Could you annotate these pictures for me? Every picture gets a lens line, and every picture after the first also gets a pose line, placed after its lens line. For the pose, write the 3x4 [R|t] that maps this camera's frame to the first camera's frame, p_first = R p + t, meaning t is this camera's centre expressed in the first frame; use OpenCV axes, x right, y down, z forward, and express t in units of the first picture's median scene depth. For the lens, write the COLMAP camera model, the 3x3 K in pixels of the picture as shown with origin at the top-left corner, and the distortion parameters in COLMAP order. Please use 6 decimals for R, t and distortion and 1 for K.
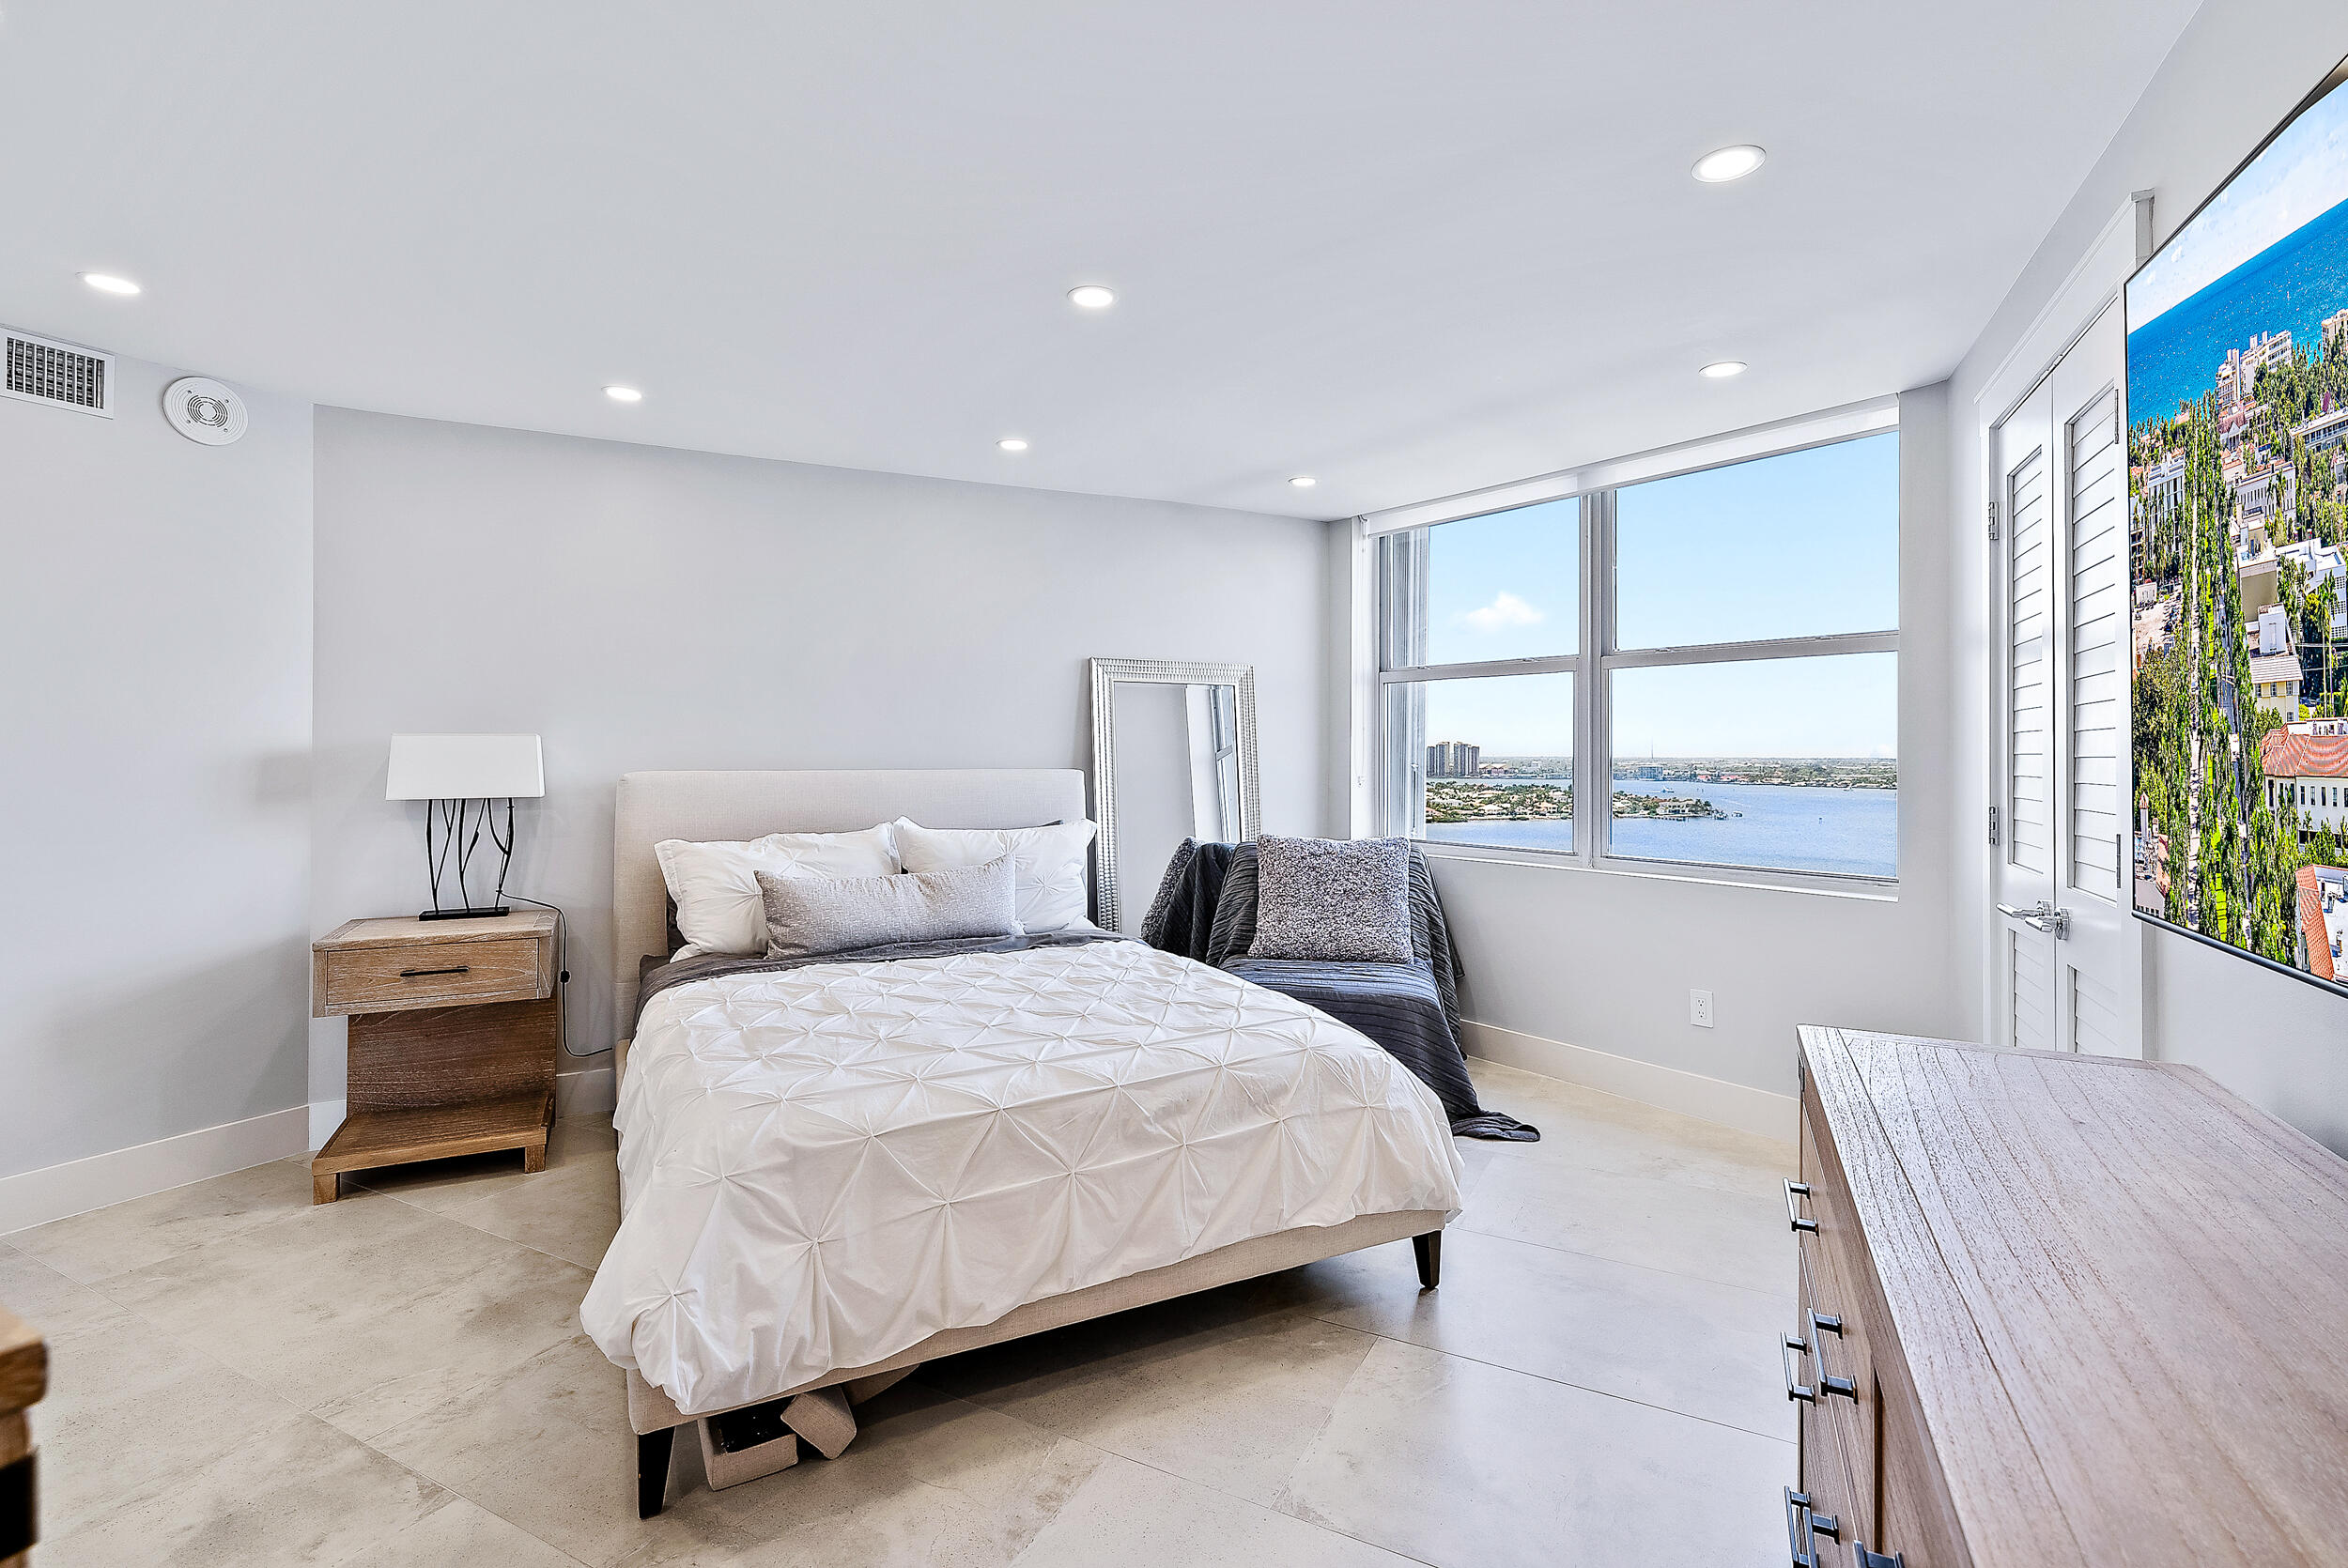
lens RADIAL K [[1061.8, 0, 1176.5], [0, 1061.8, 754.3], [0, 0, 1]] dist [0.001711, -0.000186]
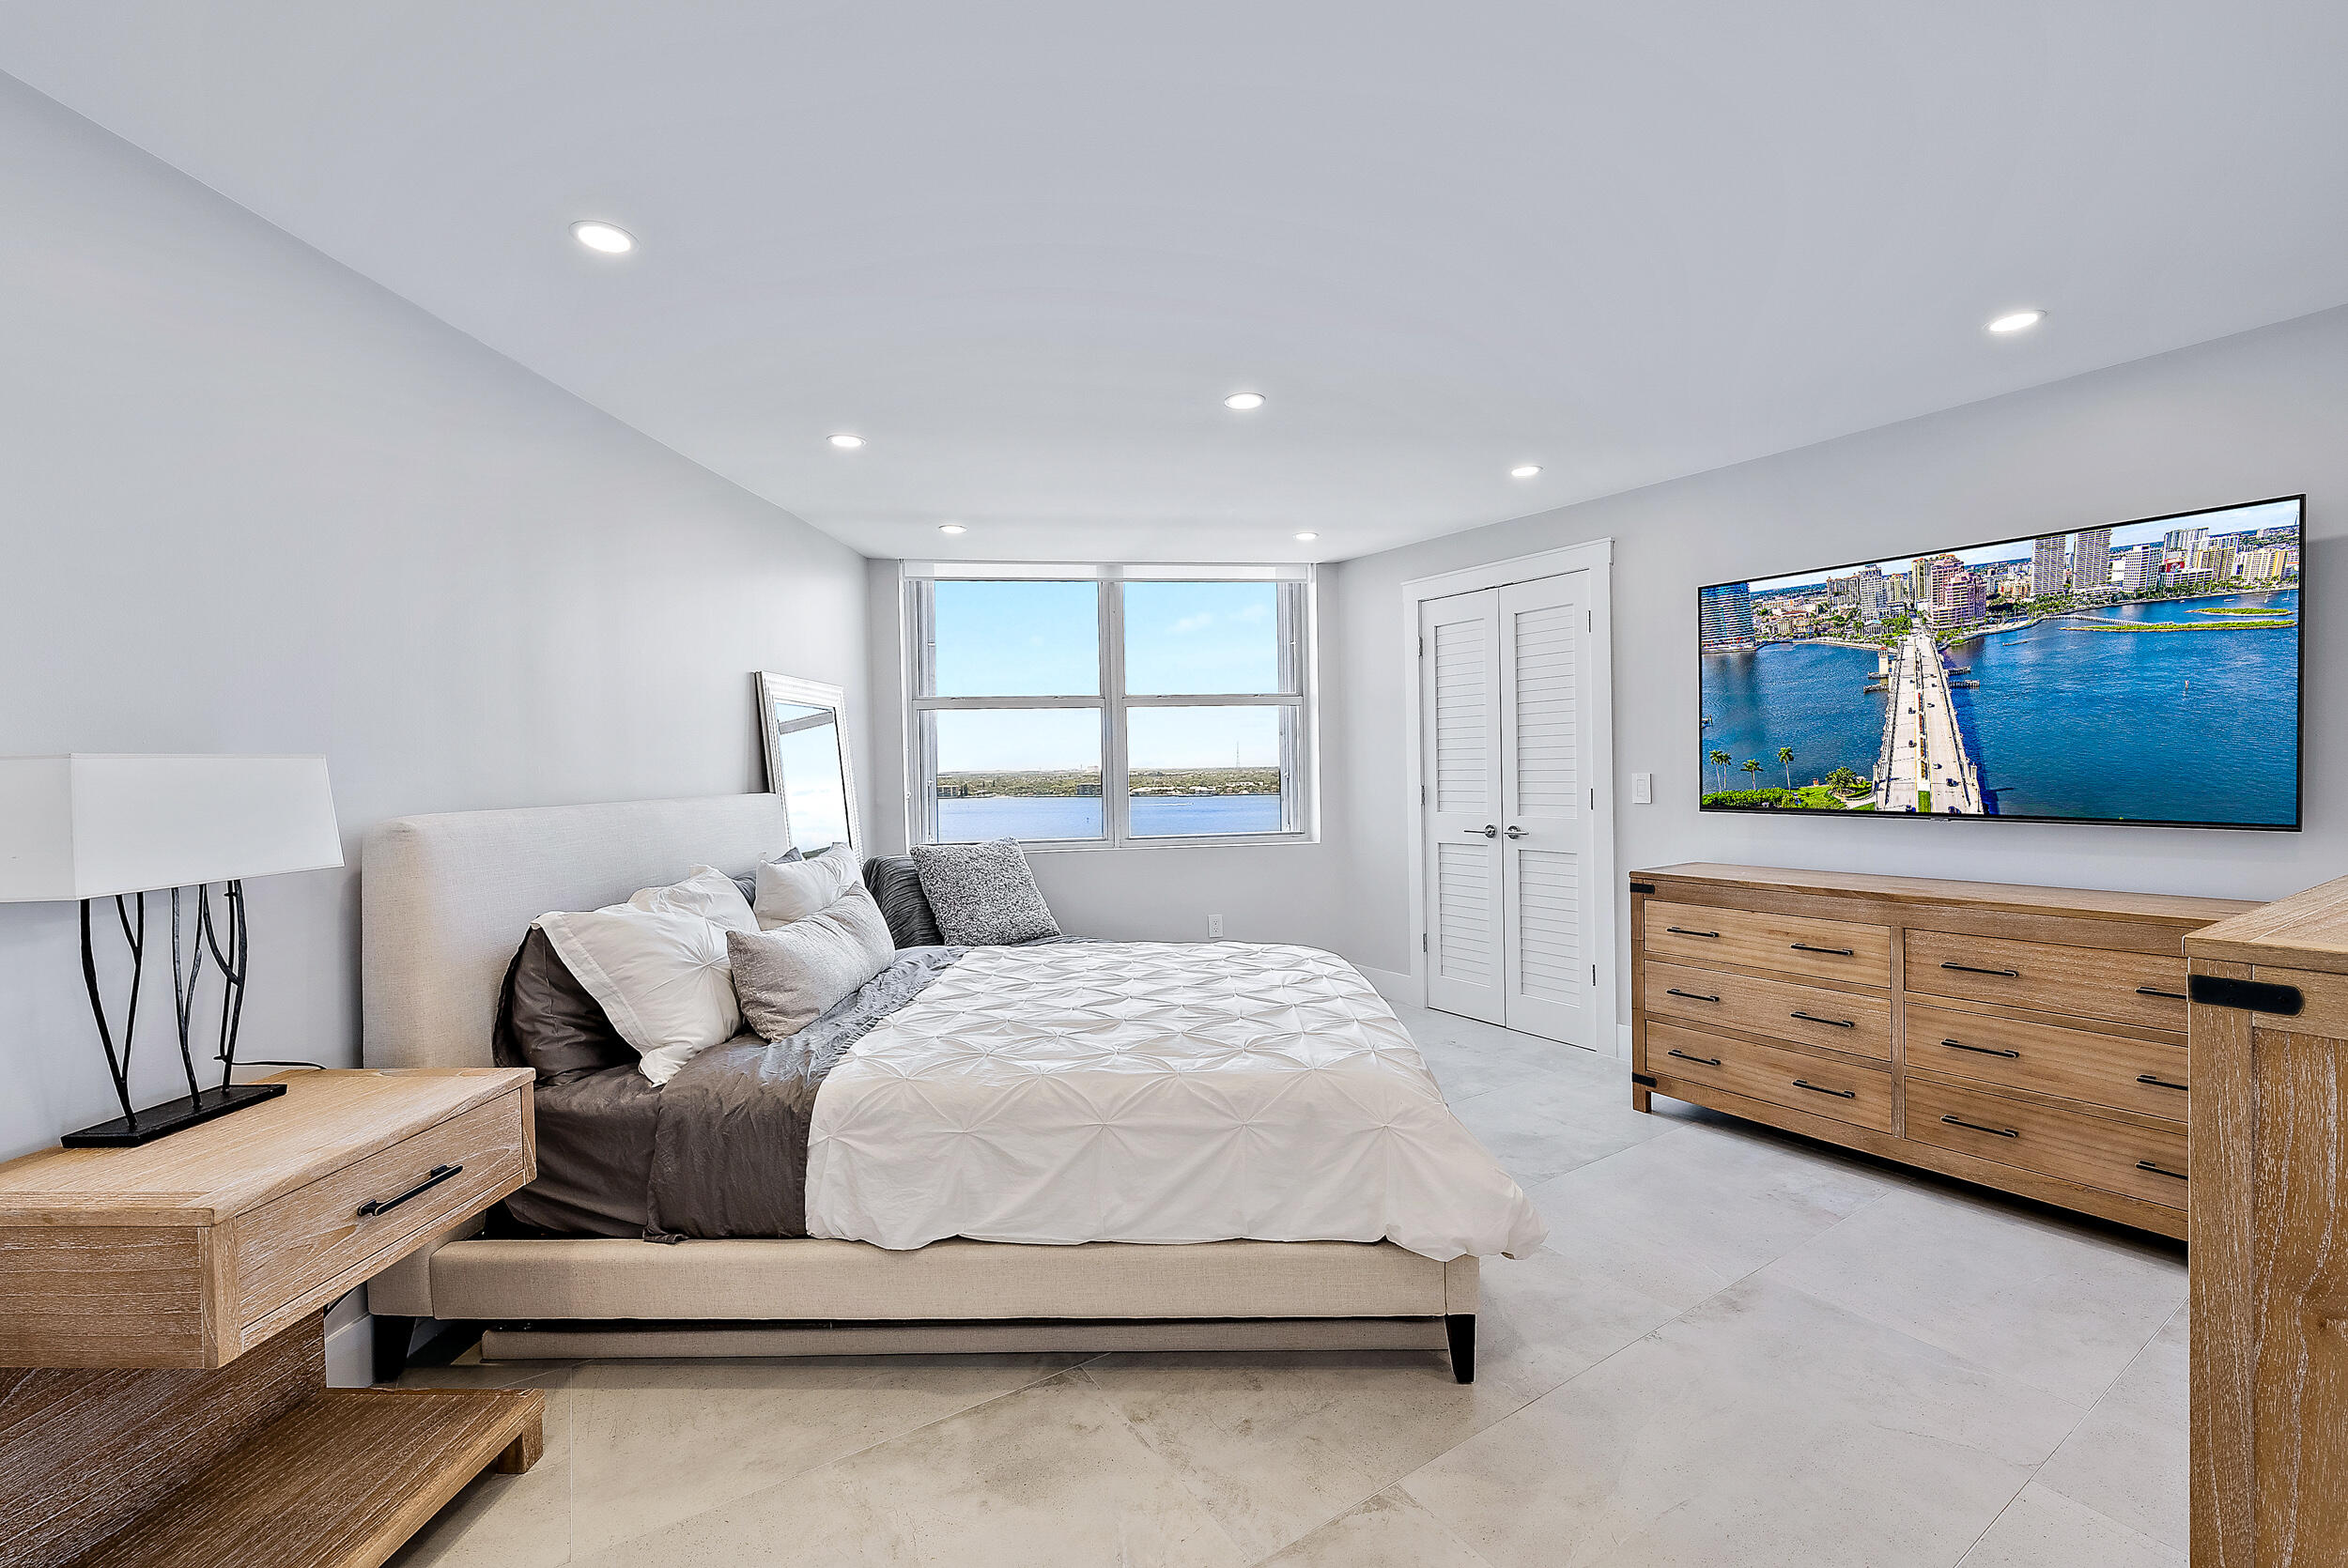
lens RADIAL K [[958.9, 0, 1157.6], [0, 958.9, 771.6], [0, 0, 1]] dist [-0.015381, -0.000326]
pose [[0.502613, -0.018861, 0.864306, -0.798606], [0.023956, 0.999682, 0.007884, -0.003471], [-0.864180, 0.016743, 0.502905, 0.366675]]
